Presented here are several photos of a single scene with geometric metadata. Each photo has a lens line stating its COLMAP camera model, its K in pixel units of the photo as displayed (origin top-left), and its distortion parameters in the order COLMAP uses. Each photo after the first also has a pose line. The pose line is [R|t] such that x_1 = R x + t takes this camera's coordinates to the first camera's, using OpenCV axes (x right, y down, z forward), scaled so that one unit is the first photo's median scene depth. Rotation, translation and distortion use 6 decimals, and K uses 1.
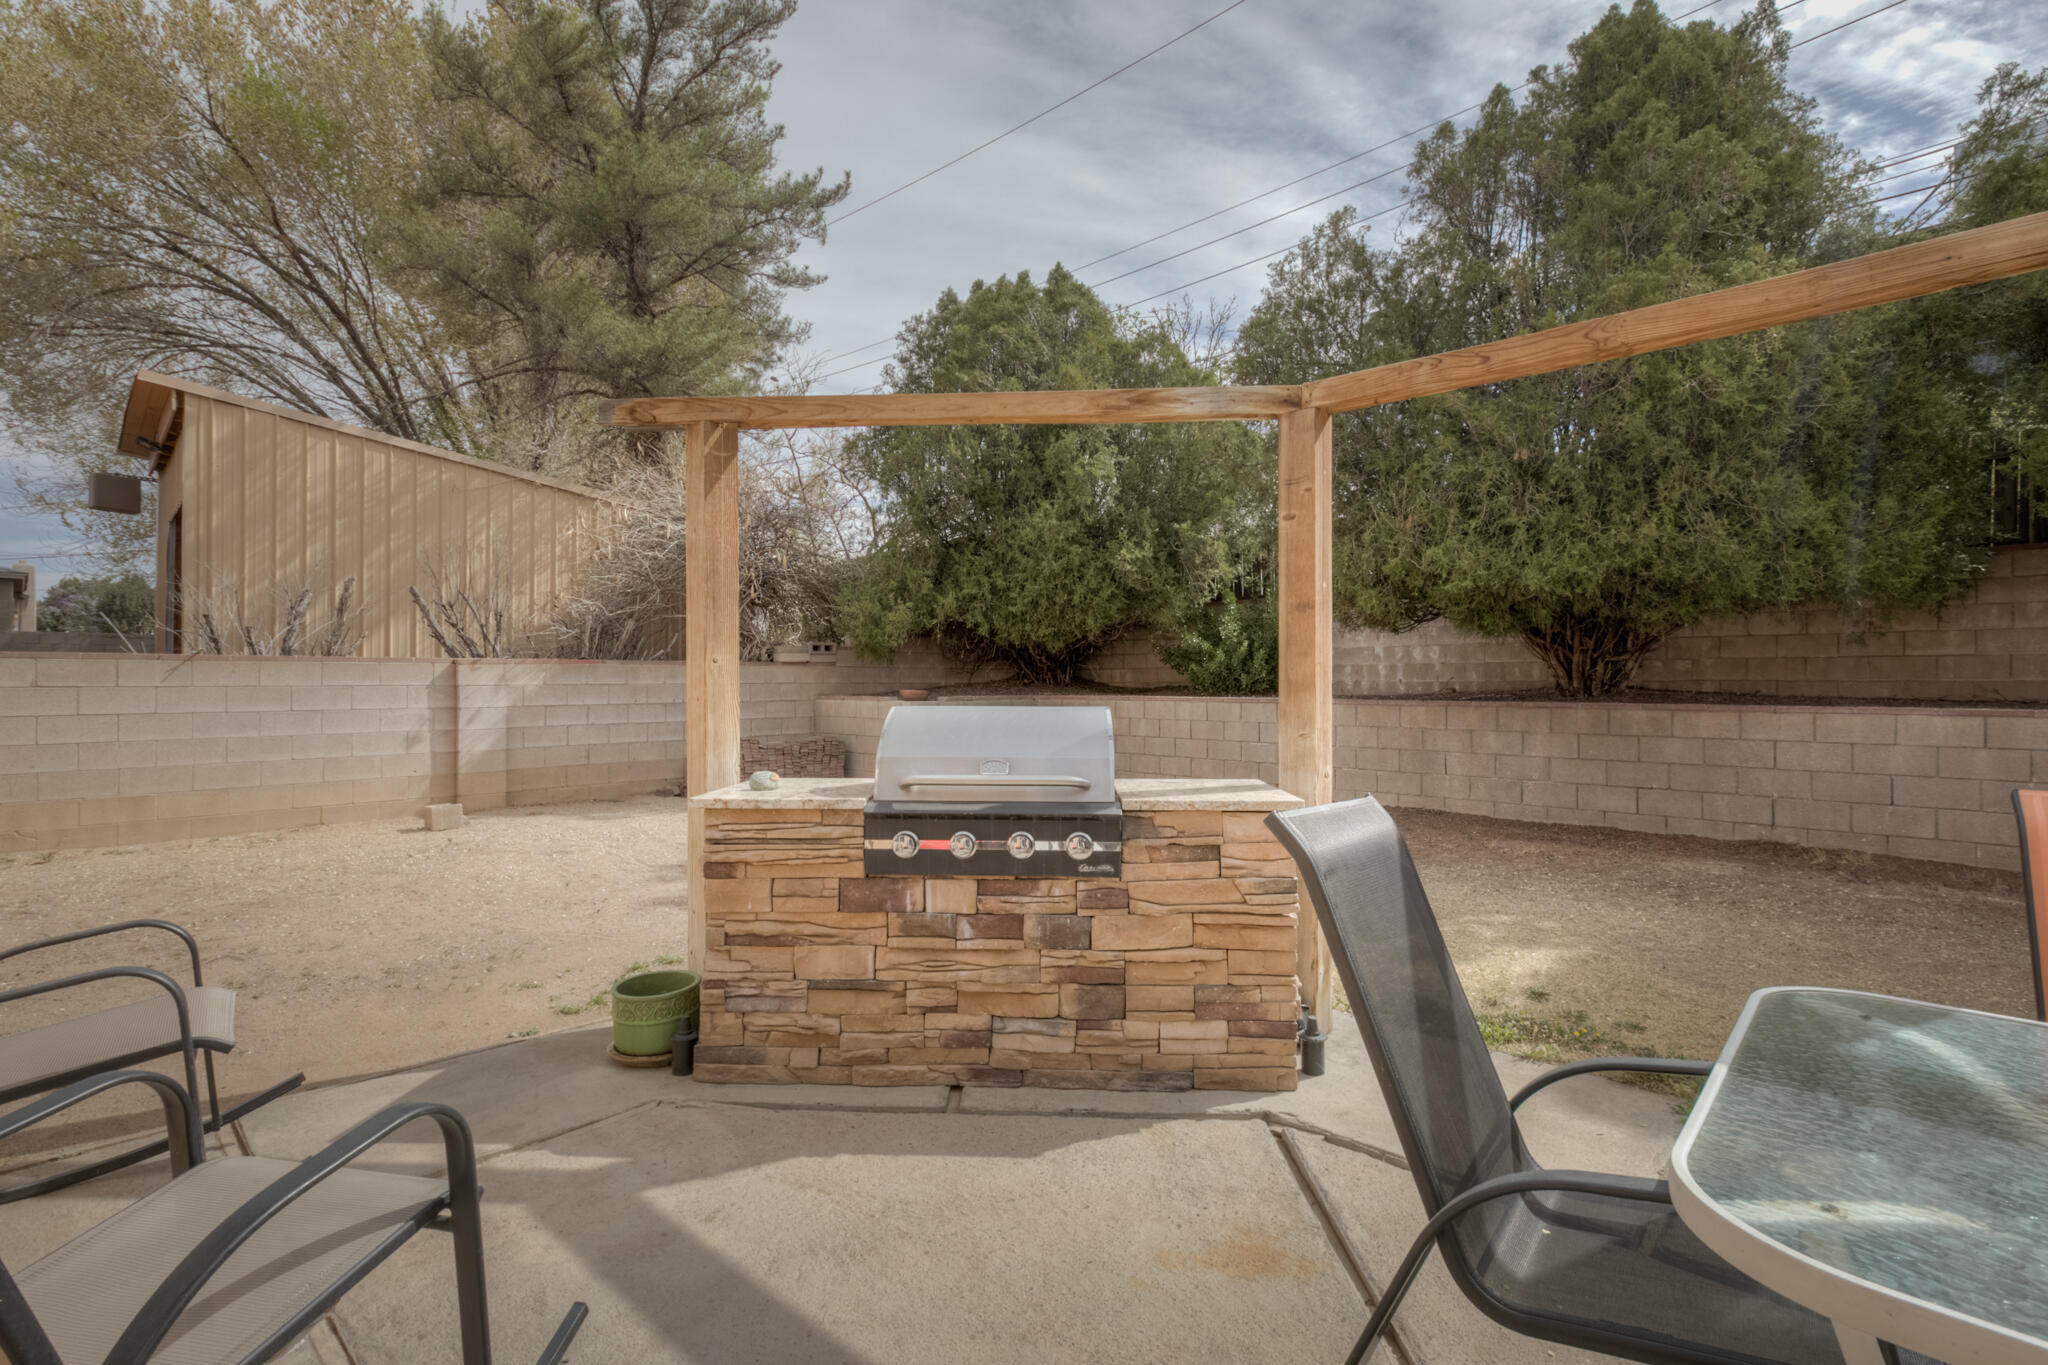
lens RADIAL K [[942.0, 0, 1050.4], [0, 942.0, 683.9], [0, 0, 1]] dist [0.000456, 0.000145]
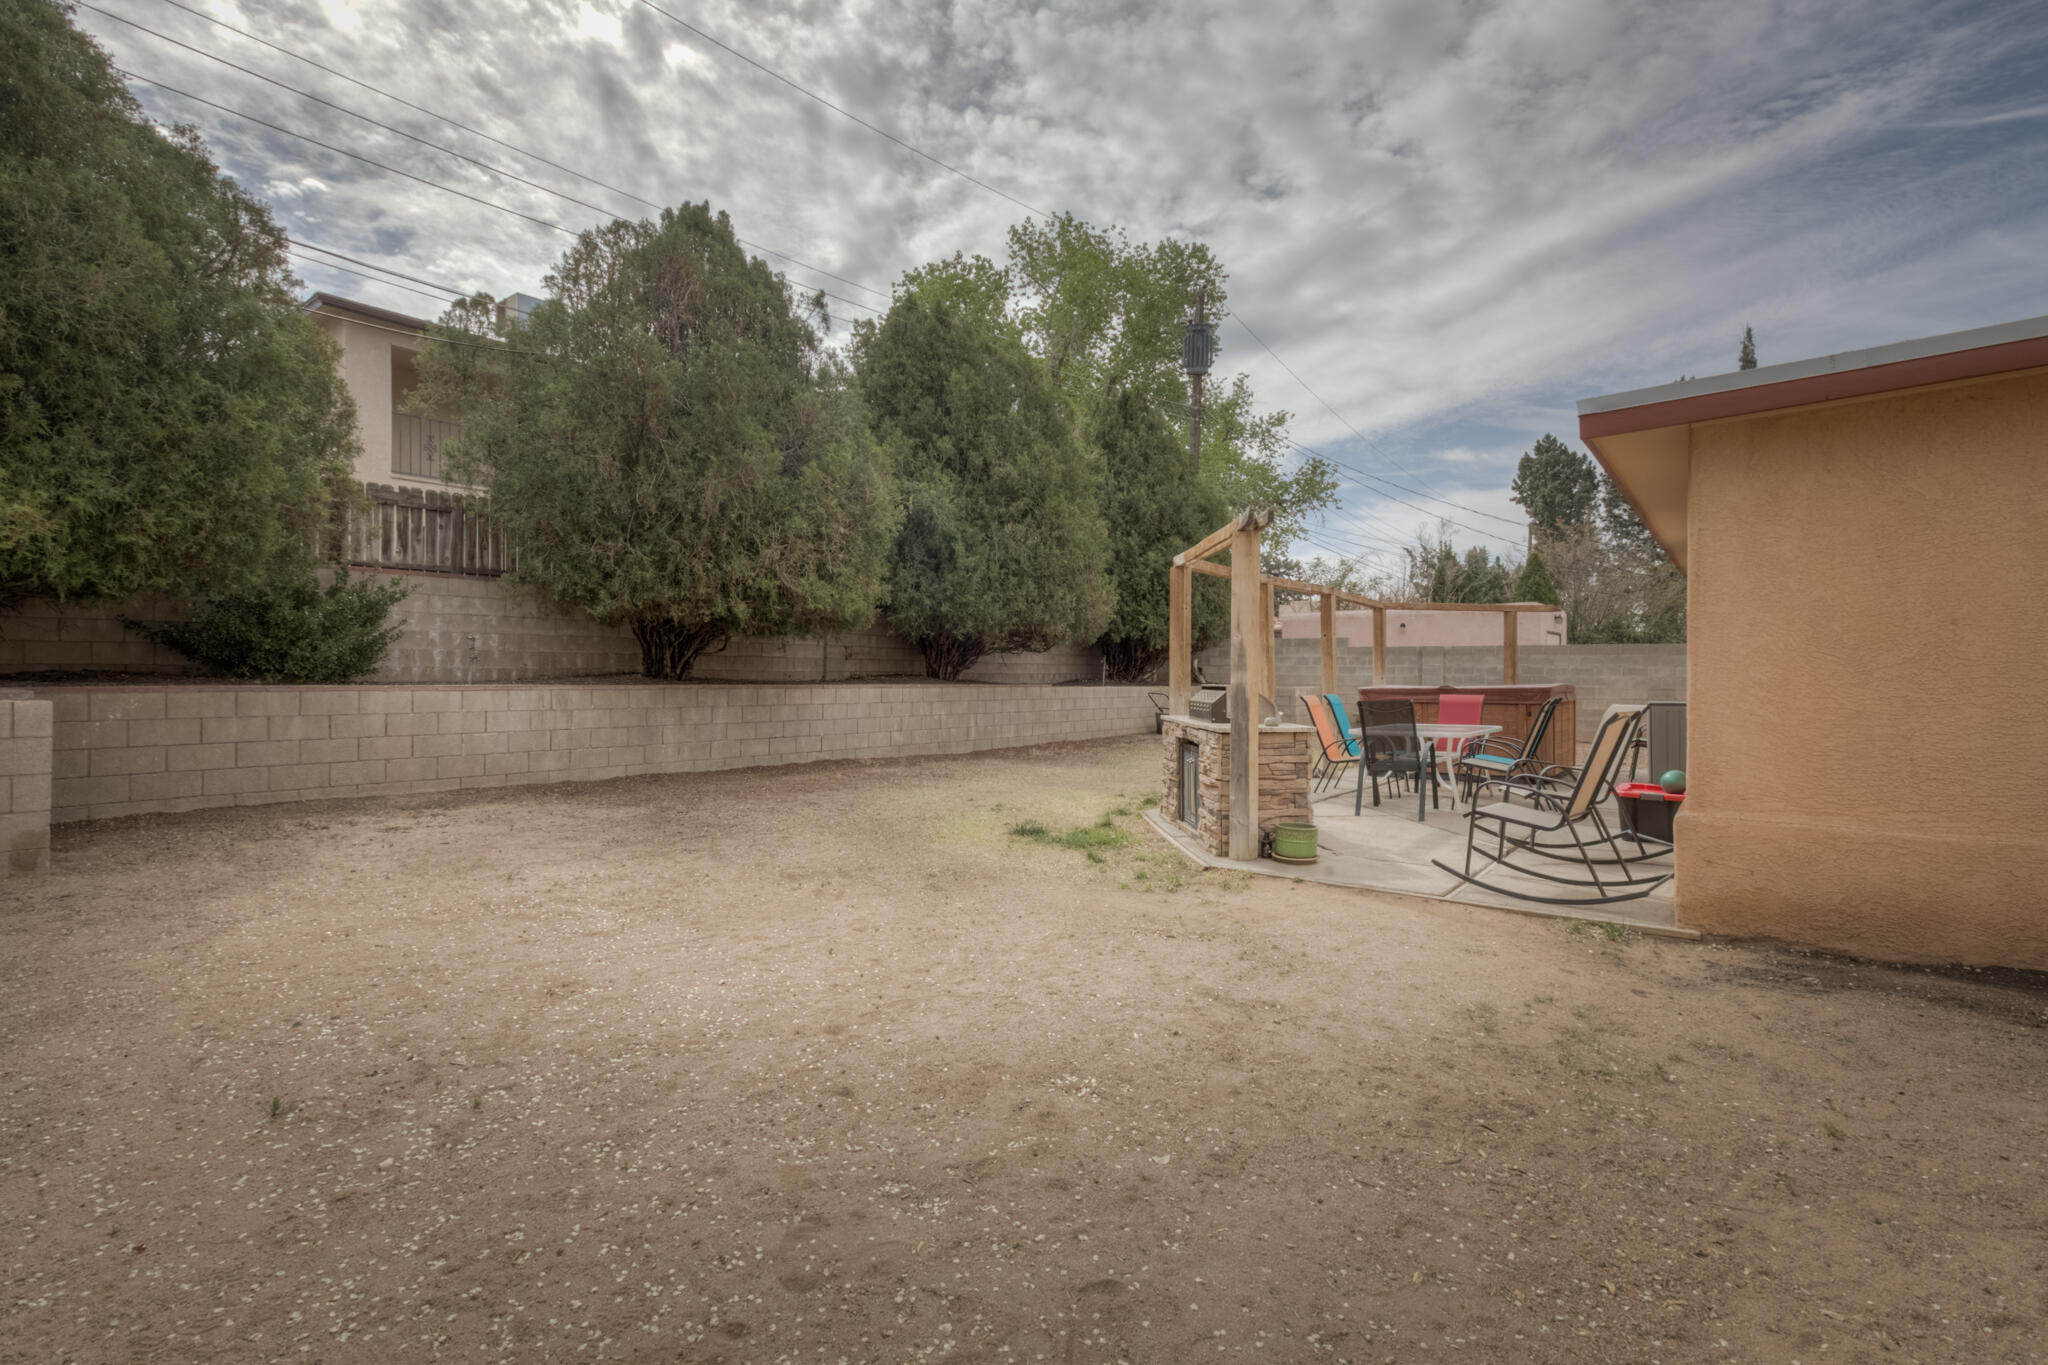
lens RADIAL K [[916.9, 0, 1024.0], [0, 916.9, 682.5], [0, 0, 1]] dist [0.000027, 0.000164]
pose [[-0.084422, -0.006185, 0.996411, -0.703341], [-0.006713, 0.999962, 0.005638, 0.003975], [-0.996407, -0.006213, -0.084460, 0.529892]]
